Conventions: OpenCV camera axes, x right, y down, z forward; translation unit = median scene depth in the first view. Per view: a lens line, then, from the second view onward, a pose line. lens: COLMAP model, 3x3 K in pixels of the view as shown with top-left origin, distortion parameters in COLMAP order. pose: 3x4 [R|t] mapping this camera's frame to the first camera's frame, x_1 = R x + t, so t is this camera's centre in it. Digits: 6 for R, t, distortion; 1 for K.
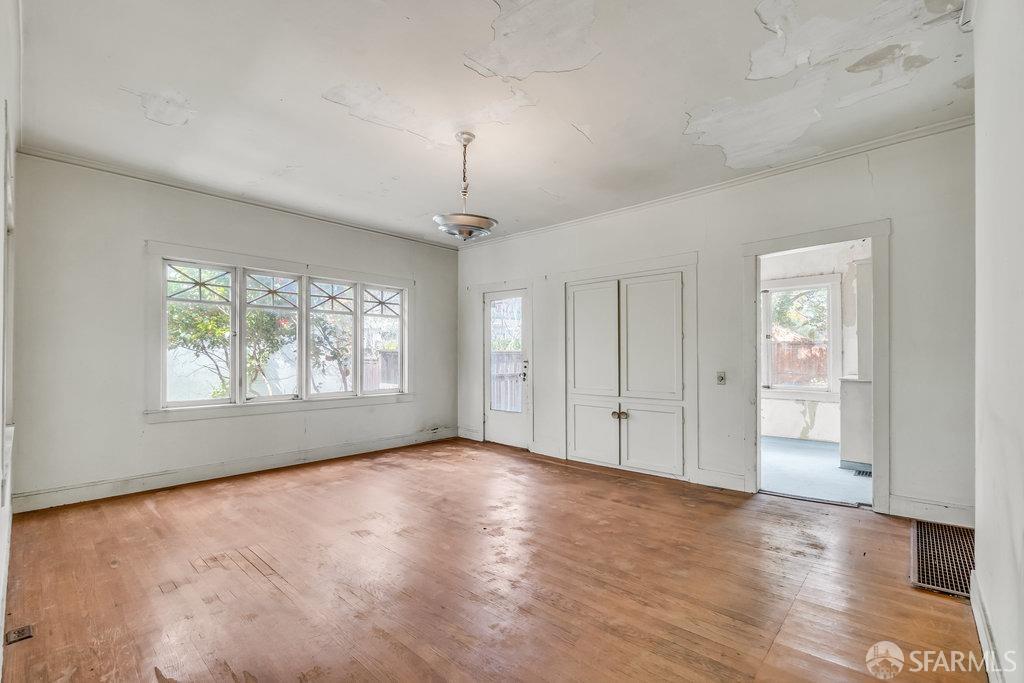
lens RADIAL K [[442.0, 0, 512.6], [0, 442.0, 347.4], [0, 0, 1]] dist [-0.004674, -0.000372]
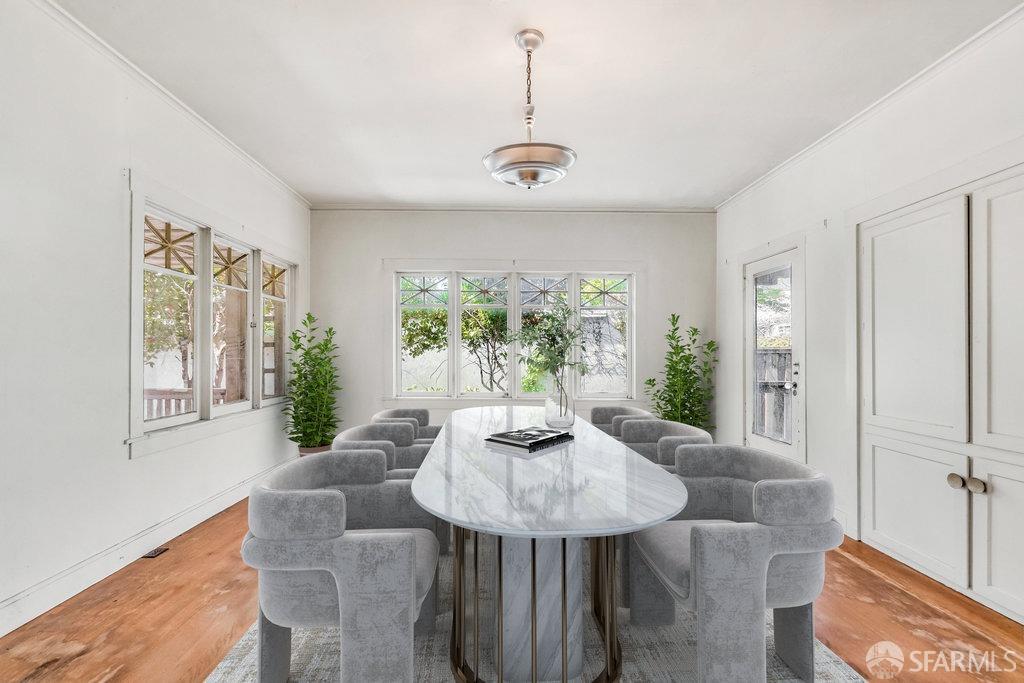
lens RADIAL K [[443.9, 0, 508.8], [0, 443.9, 350.7], [0, 0, 1]] dist [-0.005453, -0.000708]
pose [[0.683551, -0.000078, -0.729903, 0.249993], [0.009506, 0.999916, 0.008795, 0.004398], [0.729841, -0.012950, 0.683495, 0.327949]]
